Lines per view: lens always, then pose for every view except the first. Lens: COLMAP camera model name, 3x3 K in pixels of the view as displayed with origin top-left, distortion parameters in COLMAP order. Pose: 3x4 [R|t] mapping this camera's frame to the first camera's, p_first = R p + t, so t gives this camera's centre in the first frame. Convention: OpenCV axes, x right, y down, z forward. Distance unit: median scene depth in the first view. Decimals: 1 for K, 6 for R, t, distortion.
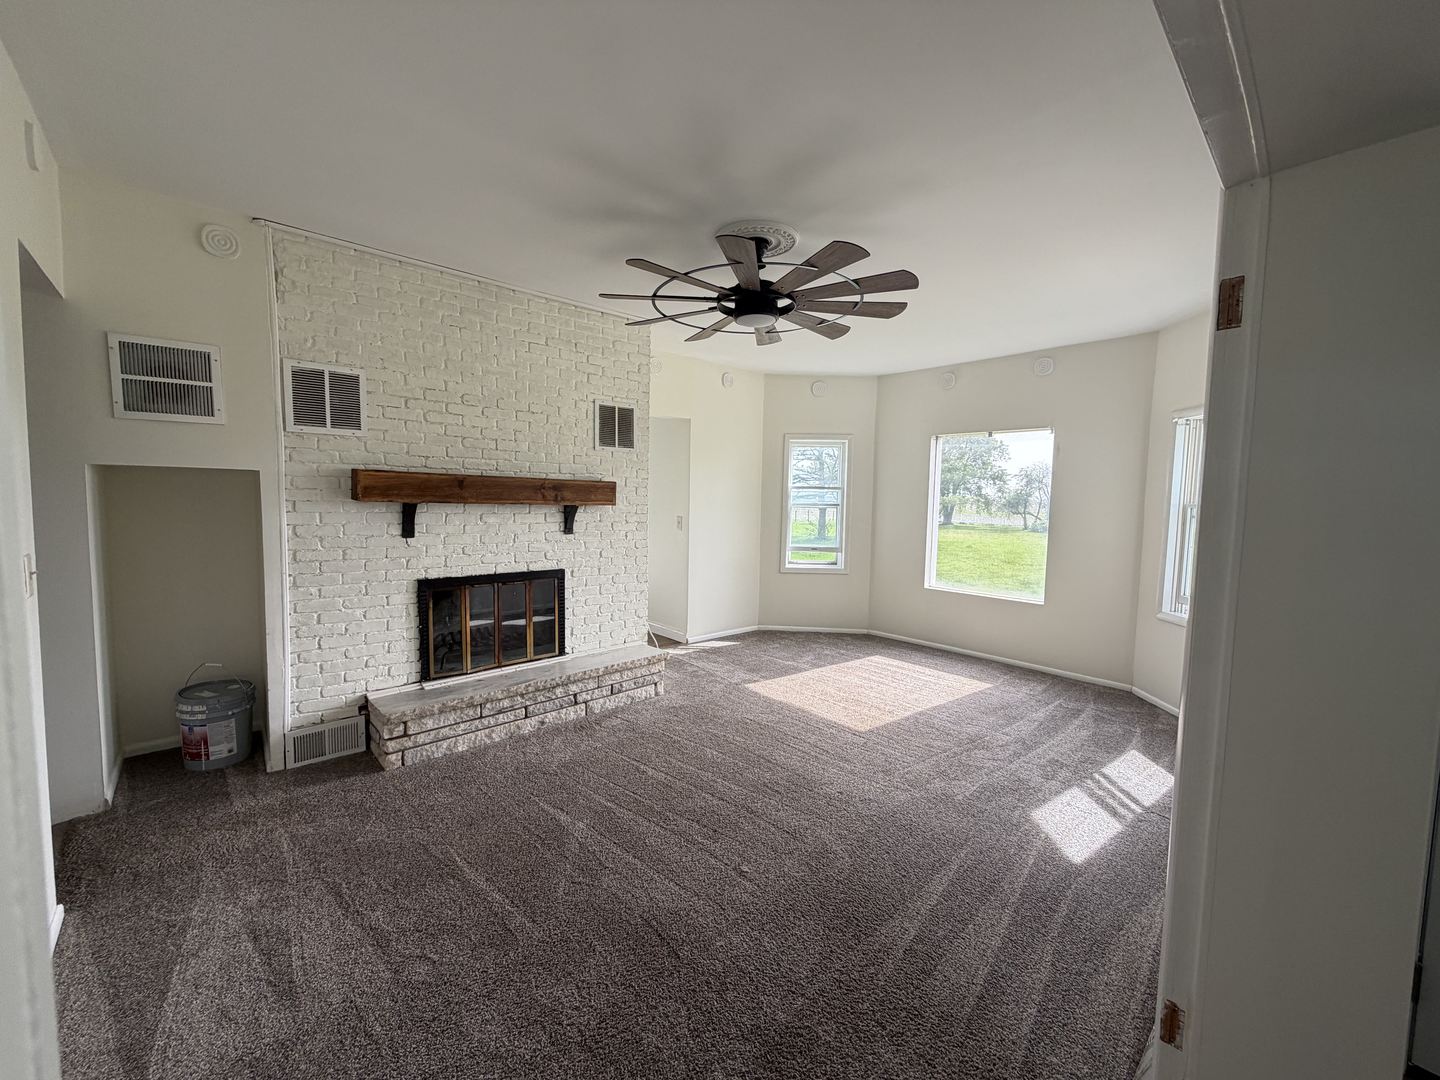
lens RADIAL K [[573.8, 0, 721.7], [0, 573.8, 538.7], [0, 0, 1]] dist [0.001198, -0.000011]
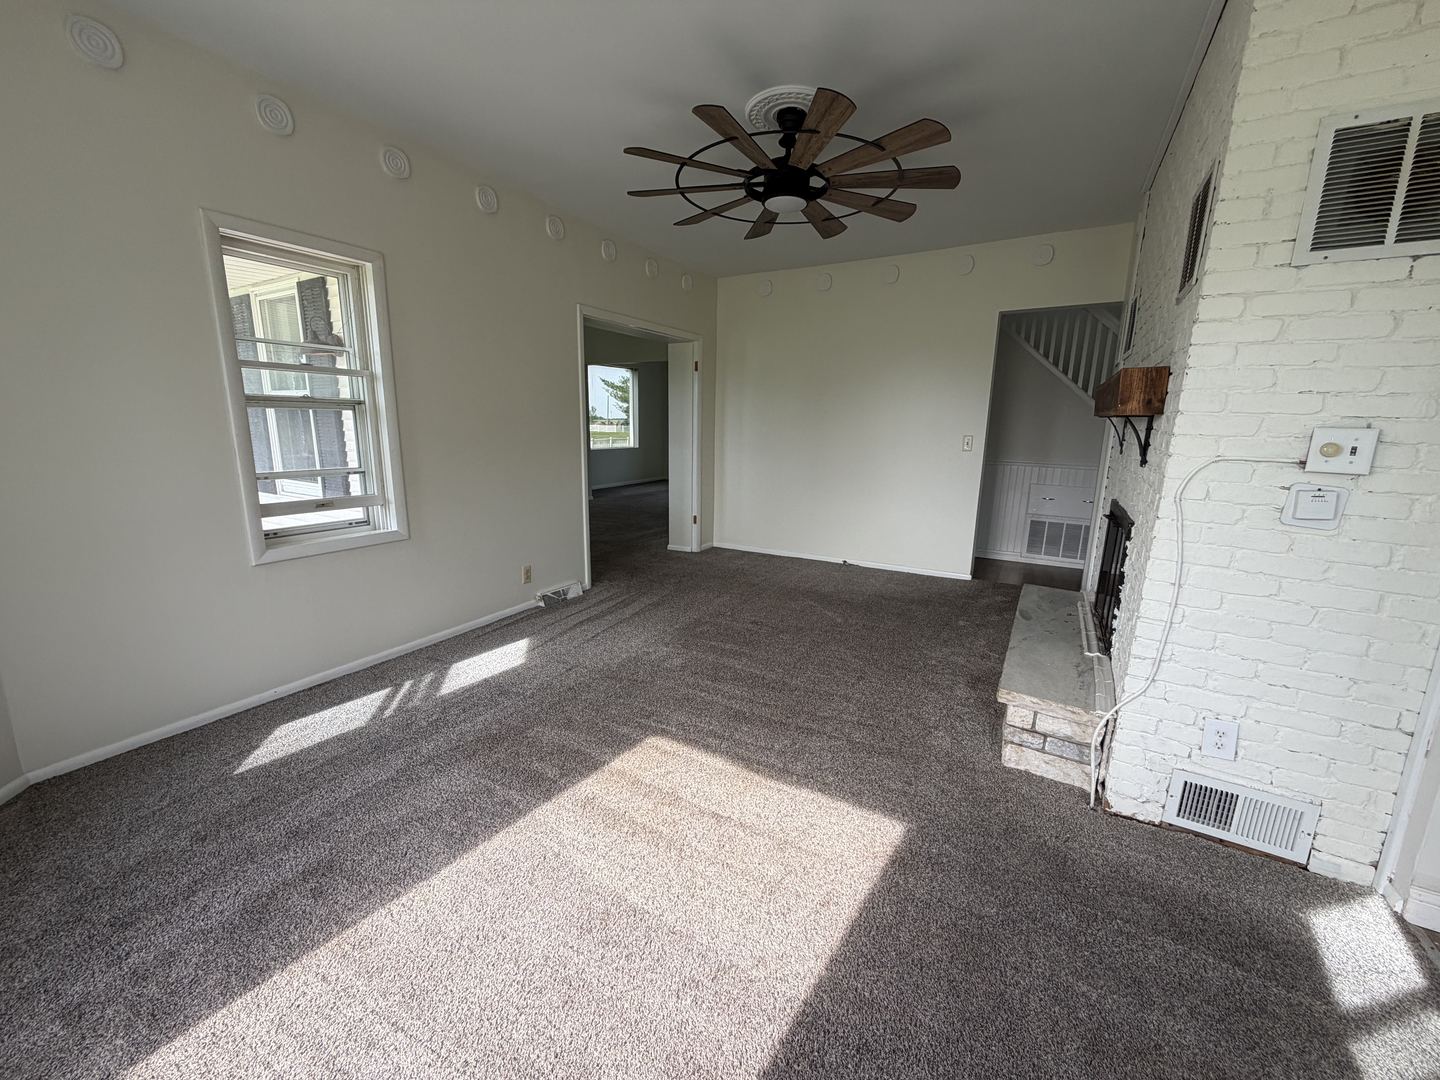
lens RADIAL K [[573.8, 0, 717.2], [0, 573.8, 543.0], [0, 0, 1]] dist [0.001198, -0.000011]
pose [[-0.952364, 0.025524, -0.303895, 0.392371], [-0.059731, 0.961580, 0.267949, -0.074635], [0.299058, 0.273337, -0.914249, 1.638686]]
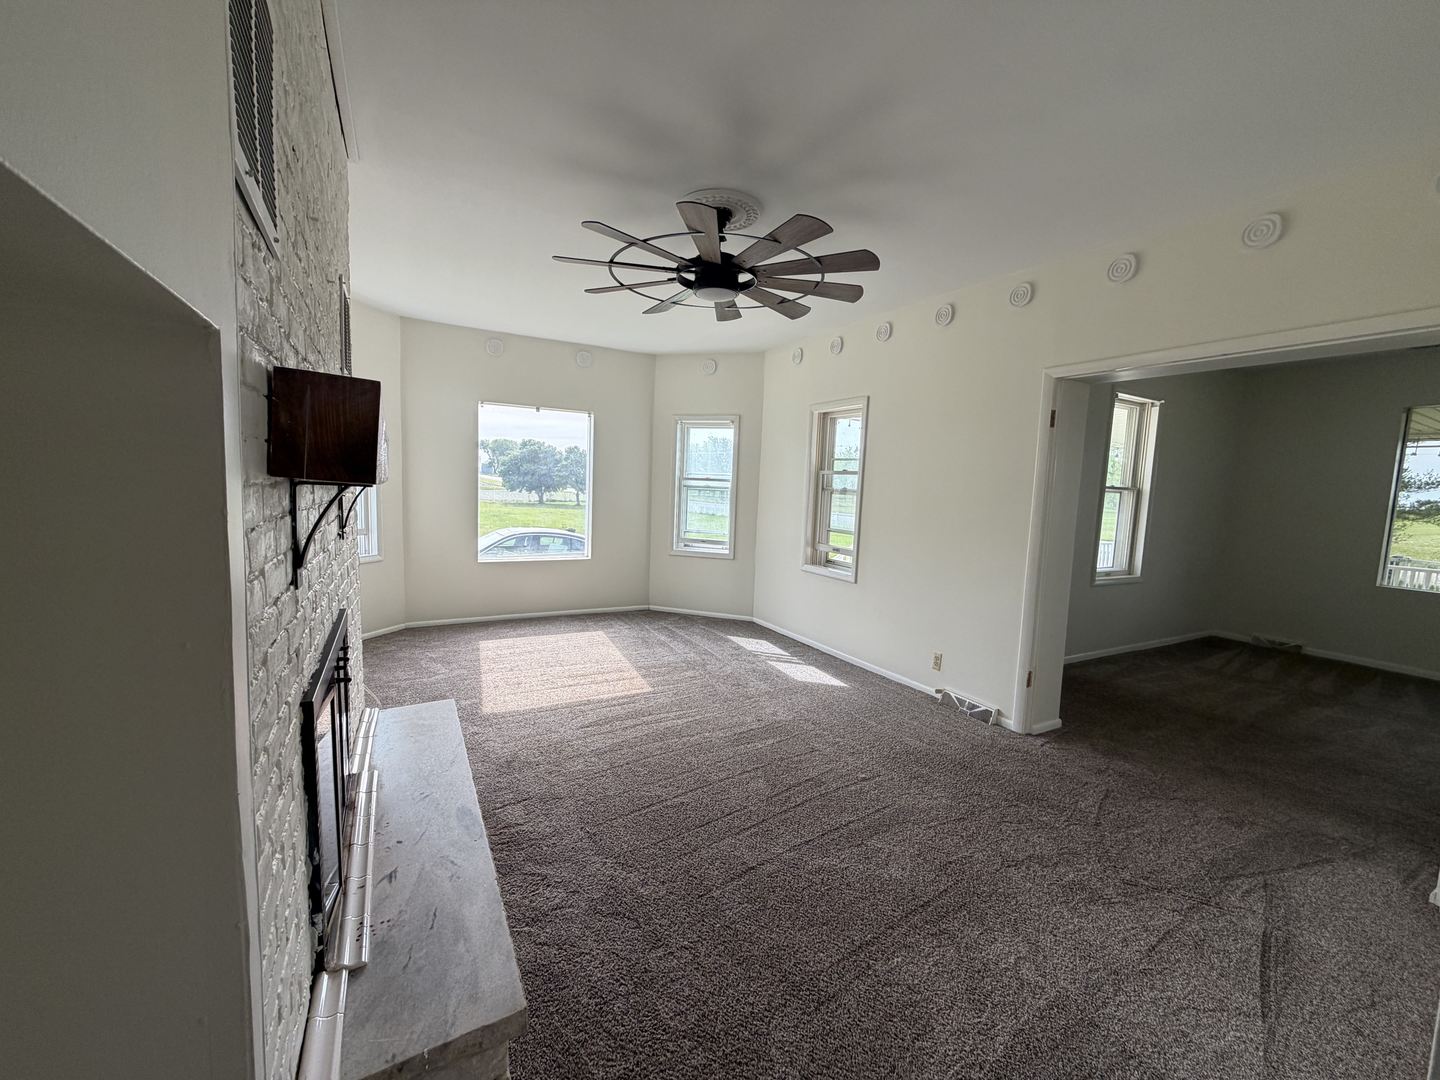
lens RADIAL K [[573.8, 0, 714.1], [0, 573.8, 535.6], [0, 0, 1]] dist [0.001198, -0.000011]
pose [[0.236274, -0.096701, 0.966863, -0.766930], [0.037539, 0.995201, 0.090362, -0.047479], [-0.970961, 0.014945, 0.238770, 0.643691]]
